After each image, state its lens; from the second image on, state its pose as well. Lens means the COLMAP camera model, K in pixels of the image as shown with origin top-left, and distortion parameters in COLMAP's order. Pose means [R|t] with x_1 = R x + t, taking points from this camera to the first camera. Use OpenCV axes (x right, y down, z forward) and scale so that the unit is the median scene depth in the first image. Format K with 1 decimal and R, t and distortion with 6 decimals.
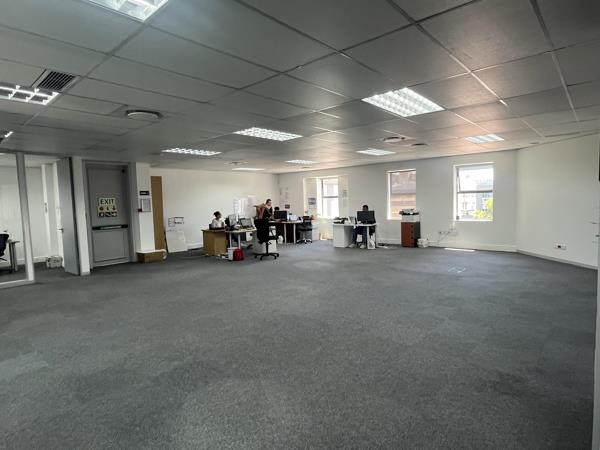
lens RADIAL K [[428.6, 0, 300.0], [0, 428.6, 225.0], [0, 0, 1]] dist [-0.003532, 0.002590]
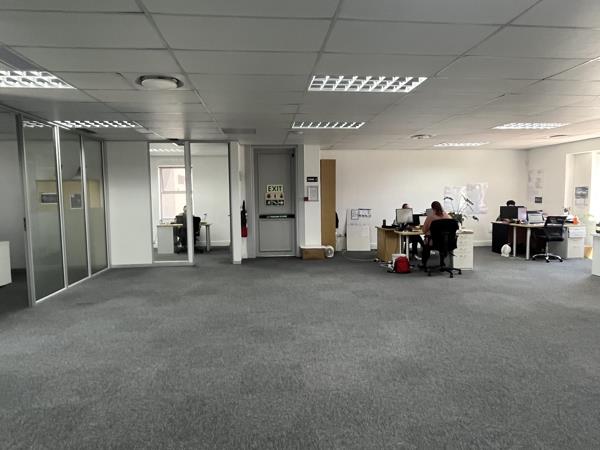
lens RADIAL K [[428.6, 0, 300.0], [0, 428.6, 225.0], [0, 0, 1]] dist [-0.003532, 0.002590]
pose [[0.668796, 0.074124, -0.739741, 0.270418], [-0.052814, 0.997240, 0.052177, -0.026503], [0.741567, 0.004173, 0.670866, 0.401055]]
